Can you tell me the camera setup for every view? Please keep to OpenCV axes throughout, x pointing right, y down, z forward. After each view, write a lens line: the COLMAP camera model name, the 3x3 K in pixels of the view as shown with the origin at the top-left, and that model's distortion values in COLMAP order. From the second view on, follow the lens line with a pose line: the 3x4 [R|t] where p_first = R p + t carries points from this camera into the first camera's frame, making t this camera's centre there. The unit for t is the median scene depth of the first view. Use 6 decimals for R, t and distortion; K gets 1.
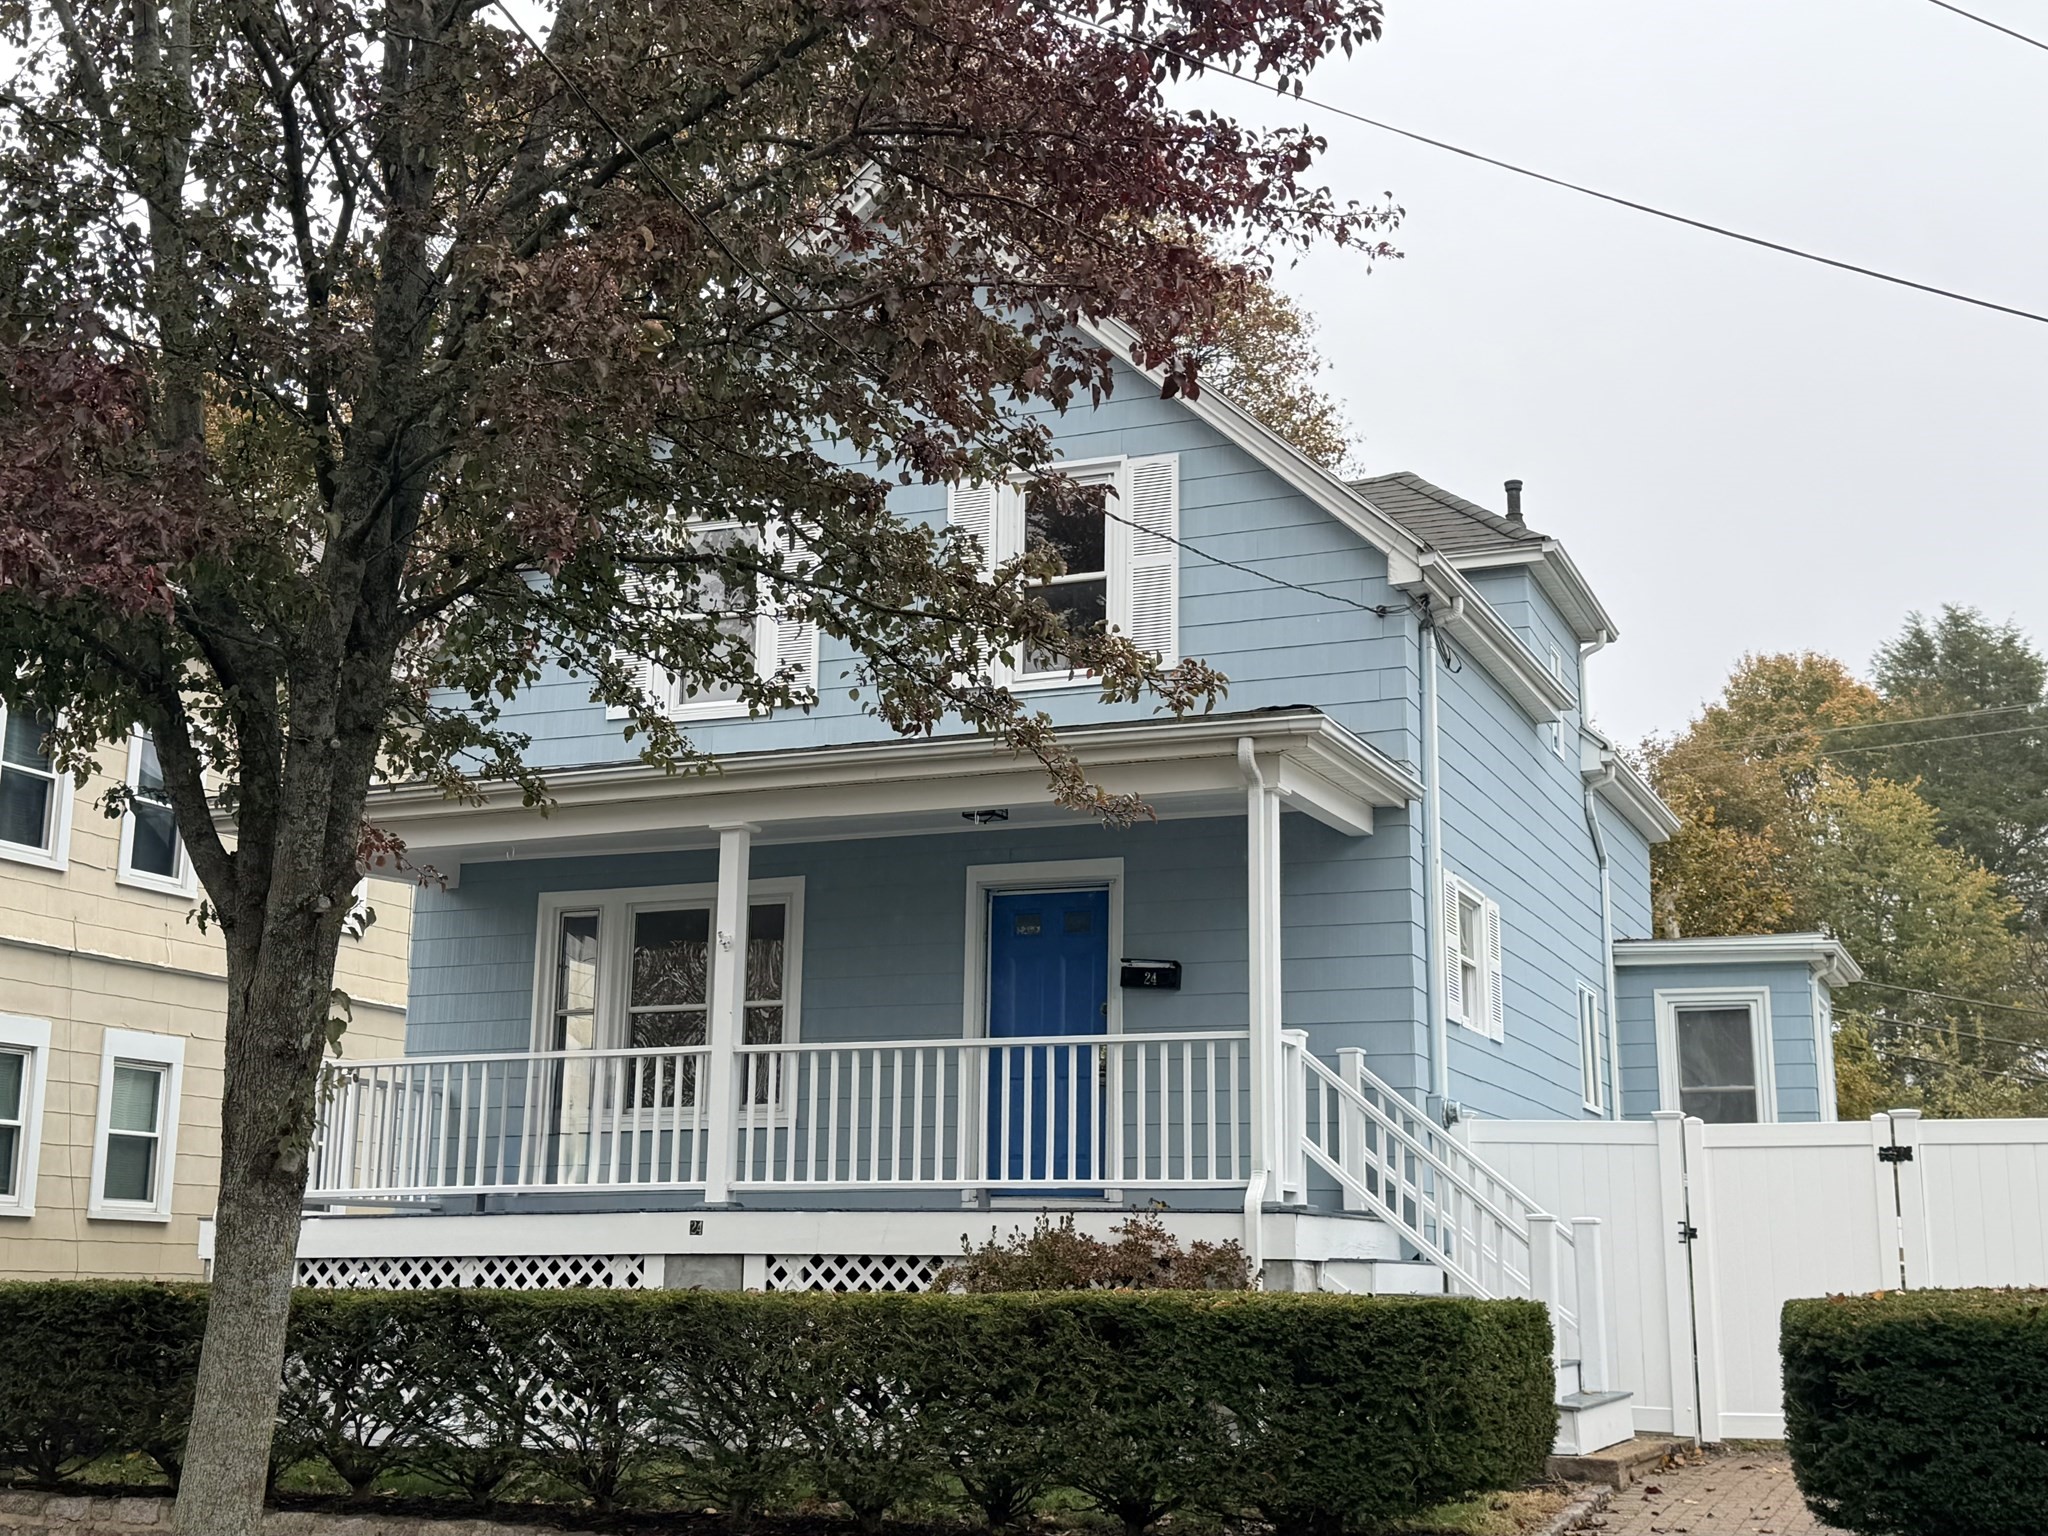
lens RADIAL K [[2468.7, 0, 1024.0], [0, 2468.7, 768.0], [0, 0, 1]] dist [0.102552, 0.004051]
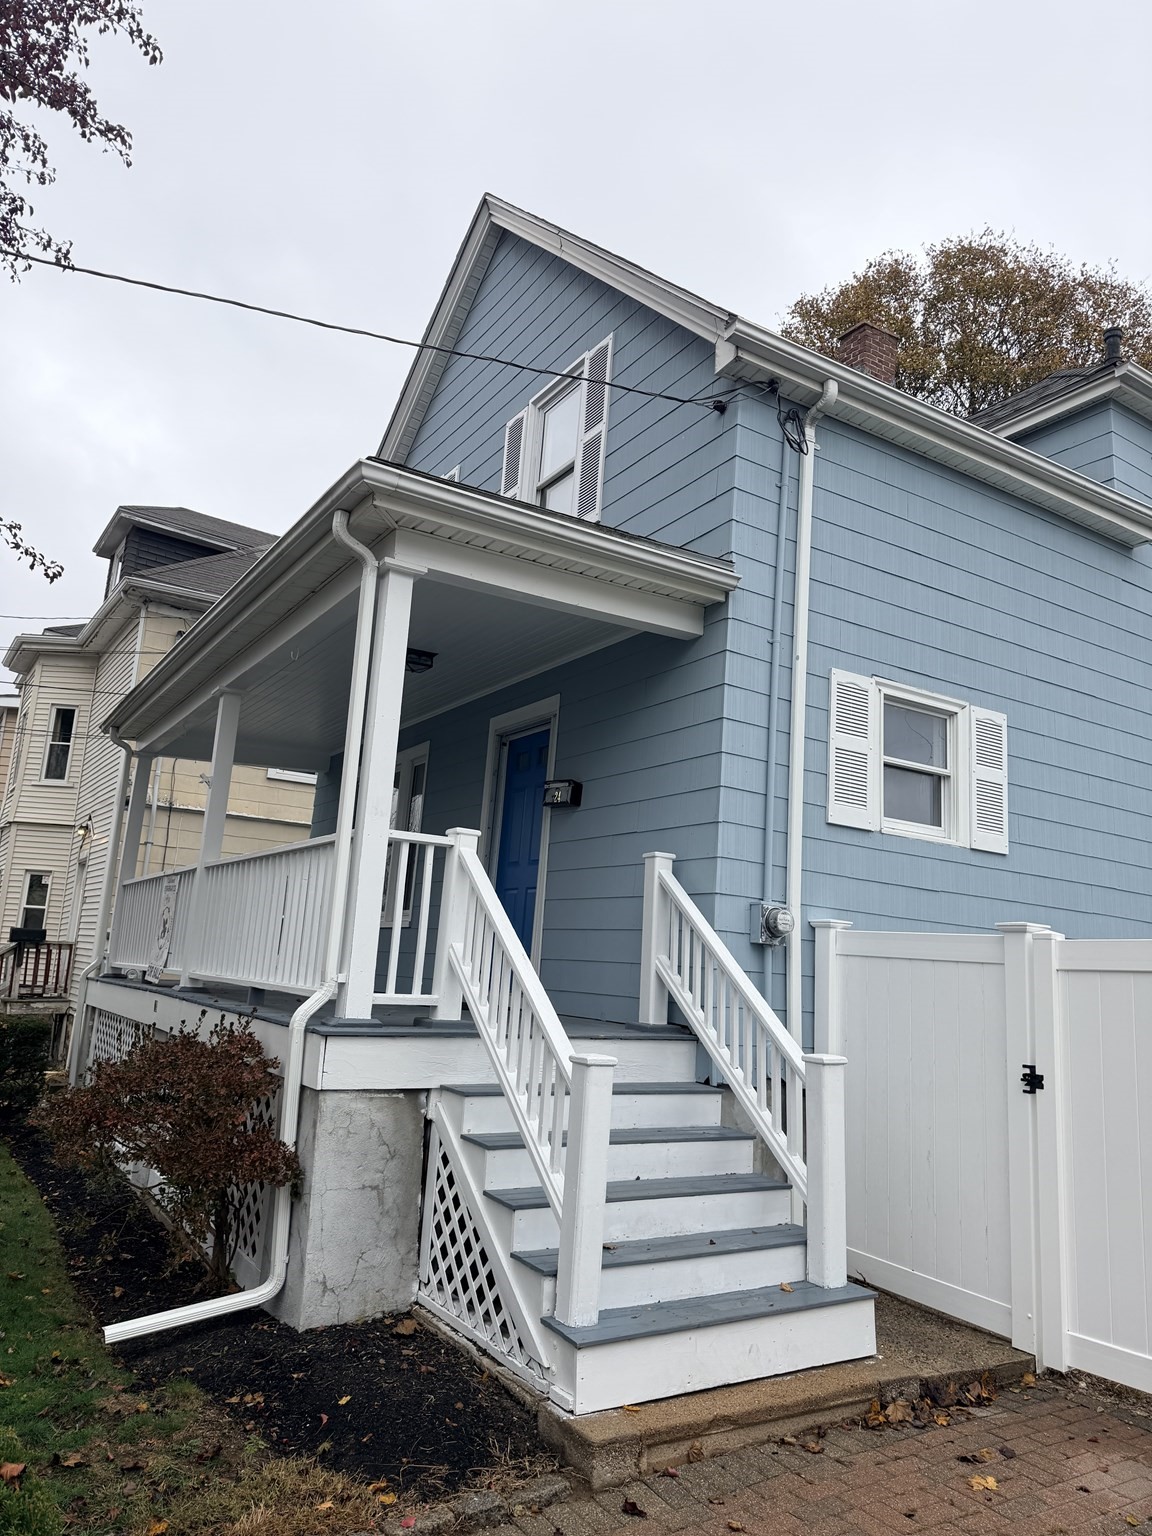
lens RADIAL K [[1044.7, 0, 574.5], [0, 1044.7, 777.3], [0, 0, 1]] dist [0.188134, -0.398078]
pose [[0.817140, -0.064481, -0.572821, 0.374450], [0.066969, 0.997614, -0.016766, 0.096976], [0.572536, -0.024661, 0.819509, 0.709647]]
